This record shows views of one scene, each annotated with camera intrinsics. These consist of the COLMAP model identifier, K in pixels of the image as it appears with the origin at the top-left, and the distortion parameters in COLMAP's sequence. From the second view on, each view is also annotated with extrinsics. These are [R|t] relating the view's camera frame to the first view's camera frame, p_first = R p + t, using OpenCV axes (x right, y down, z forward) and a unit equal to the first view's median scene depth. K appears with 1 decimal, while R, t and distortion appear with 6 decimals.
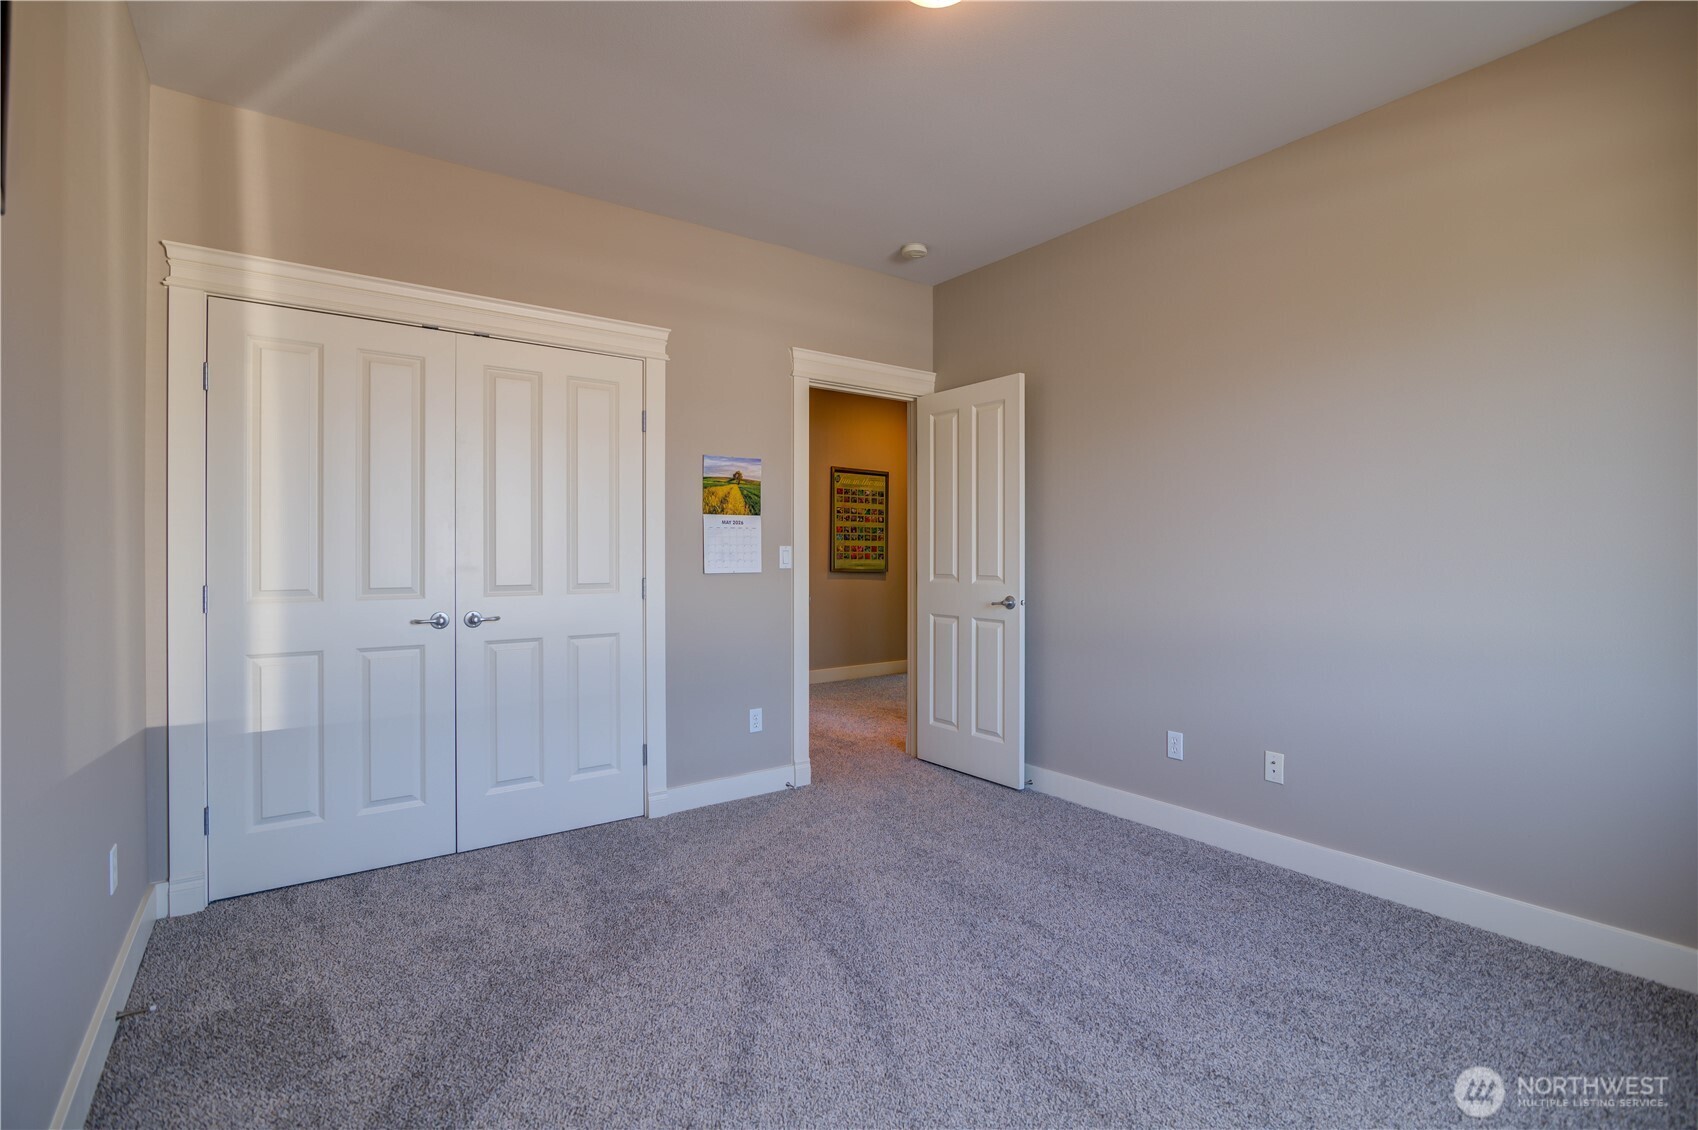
lens RADIAL K [[787.4, 0, 849.0], [0, 787.4, 565.0], [0, 0, 1]] dist [-0.019026, -0.000240]
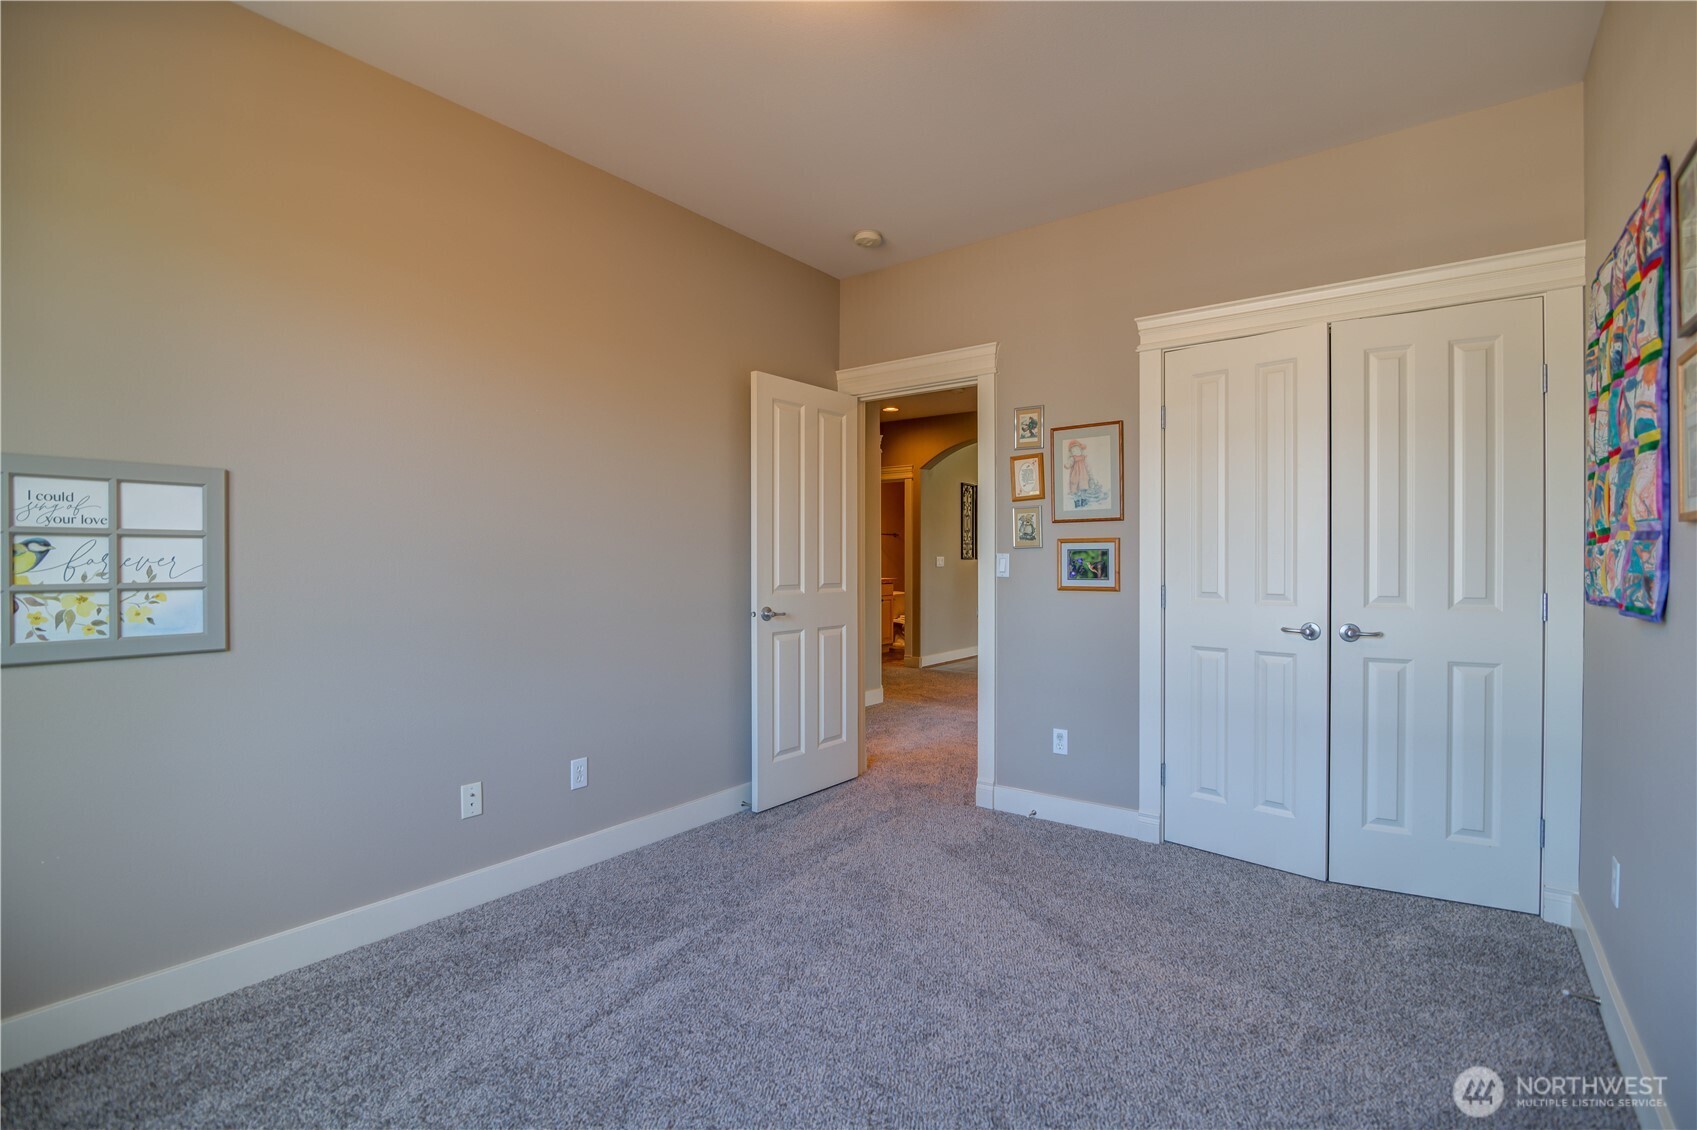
lens RADIAL K [[787.0, 0, 848.5], [0, 787.0, 565.0], [0, 0, 1]] dist [-0.019026, -0.000240]
pose [[0.329831, -0.006211, -0.944019, 0.211635], [-0.004882, 0.999954, -0.008285, 0.000955], [0.944027, 0.007342, 0.329786, 0.149307]]
